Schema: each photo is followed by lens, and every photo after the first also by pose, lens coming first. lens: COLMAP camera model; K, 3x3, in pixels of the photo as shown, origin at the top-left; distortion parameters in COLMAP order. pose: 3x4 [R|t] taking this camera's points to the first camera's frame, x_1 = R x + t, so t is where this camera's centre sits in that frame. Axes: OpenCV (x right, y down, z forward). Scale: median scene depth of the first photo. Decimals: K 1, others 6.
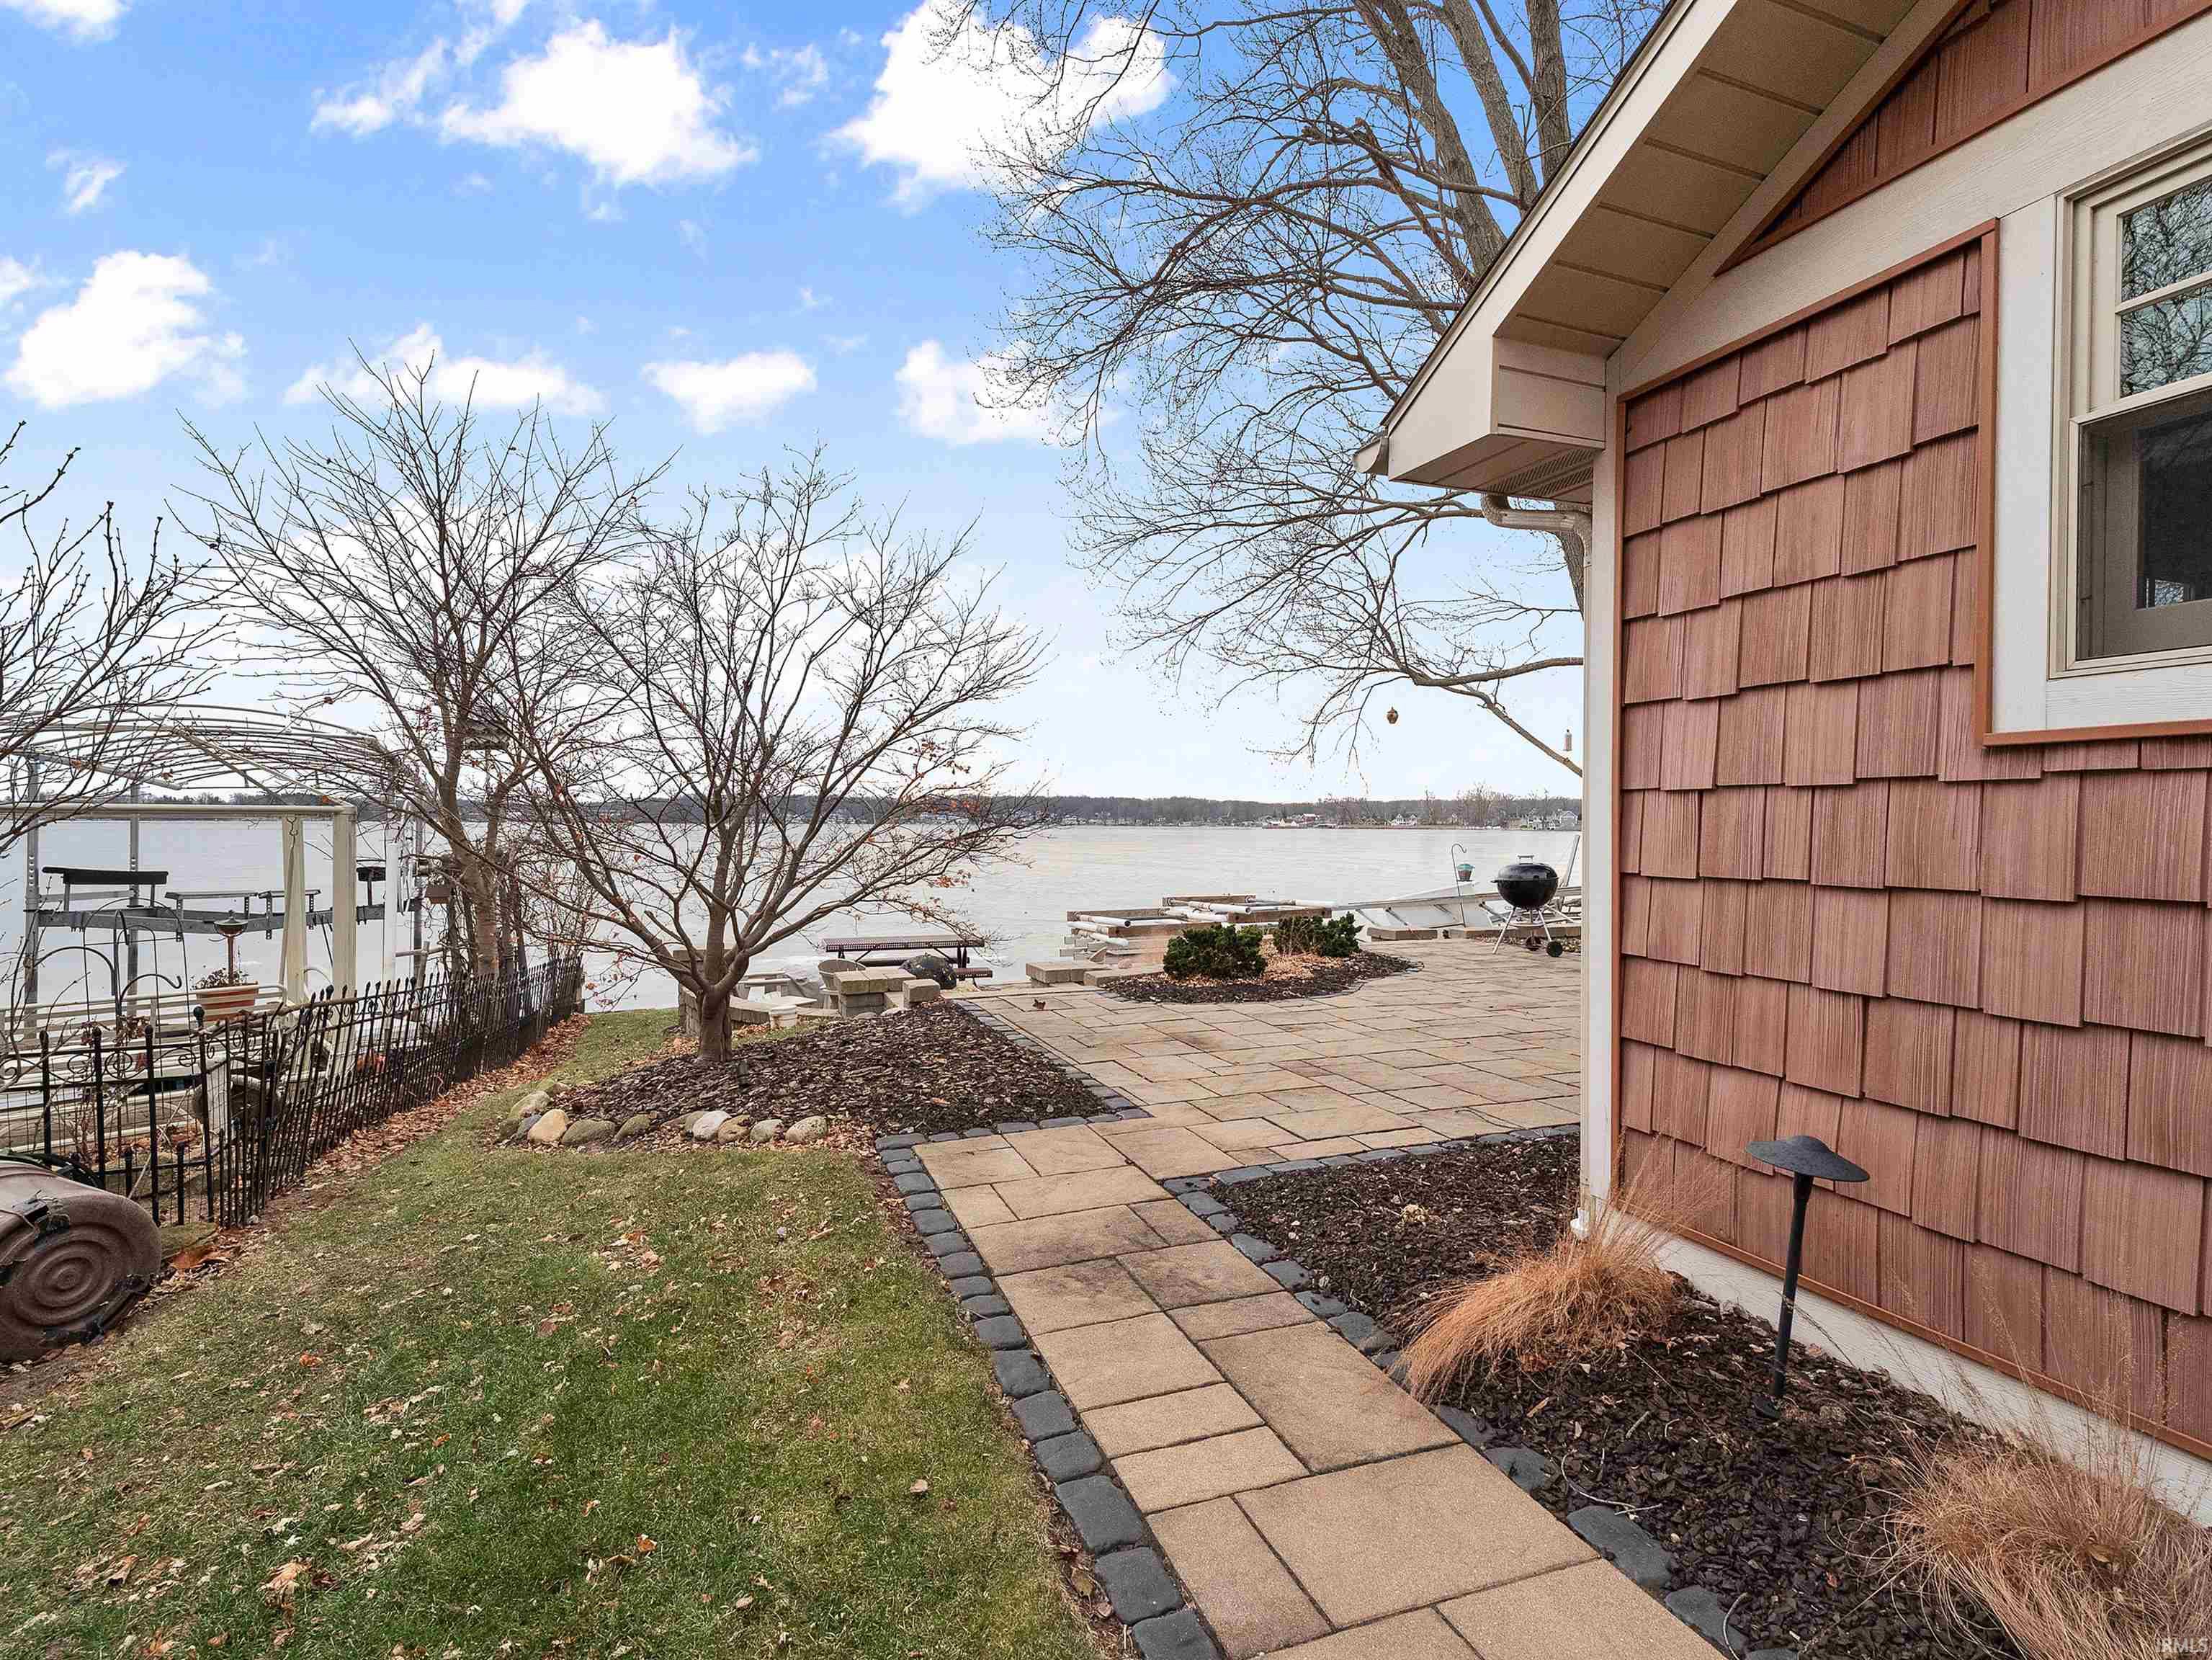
lens RADIAL K [[1058.8, 0, 1103.9], [0, 1058.8, 831.6], [0, 0, 1]] dist [0.028670, -0.015239]
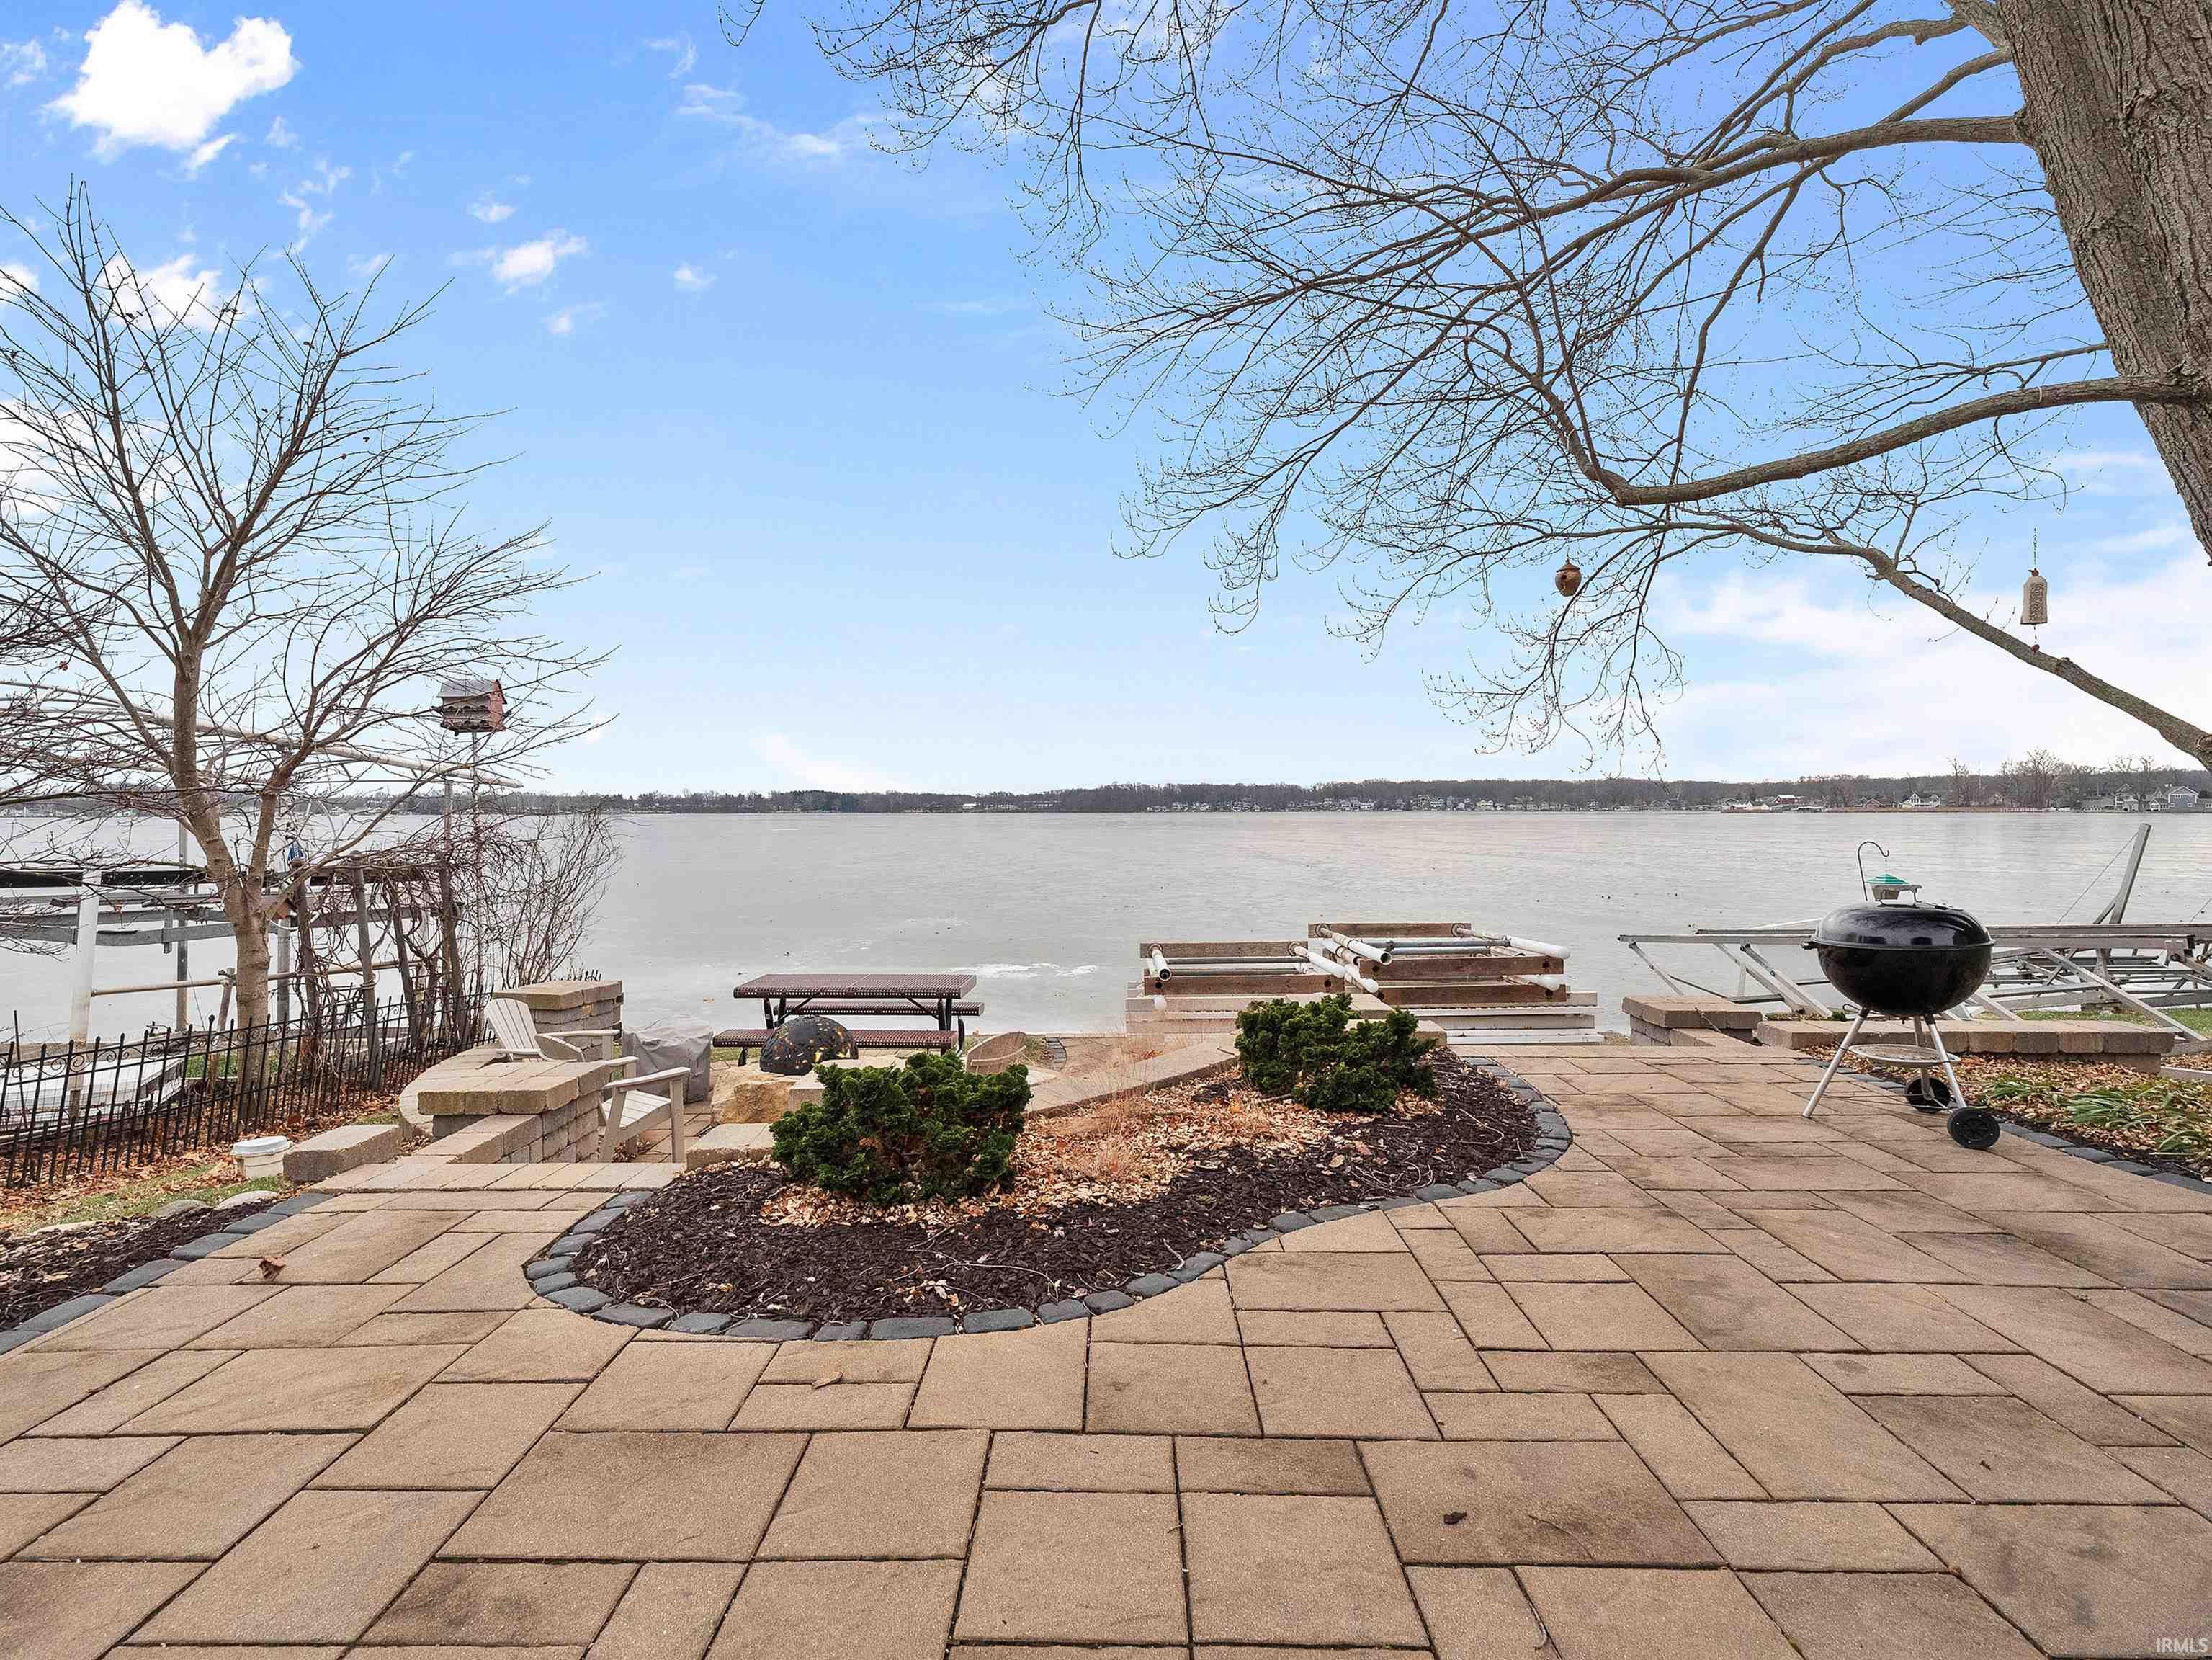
lens RADIAL K [[1062.5, 0, 1104.3], [0, 1062.5, 846.6], [0, 0, 1]] dist [0.029917, -0.016679]
pose [[0.929735, 0.004024, -0.368207, 0.248124], [0.005553, 0.999673, 0.024948, -0.004295], [0.368187, -0.025239, 0.929409, 0.470779]]
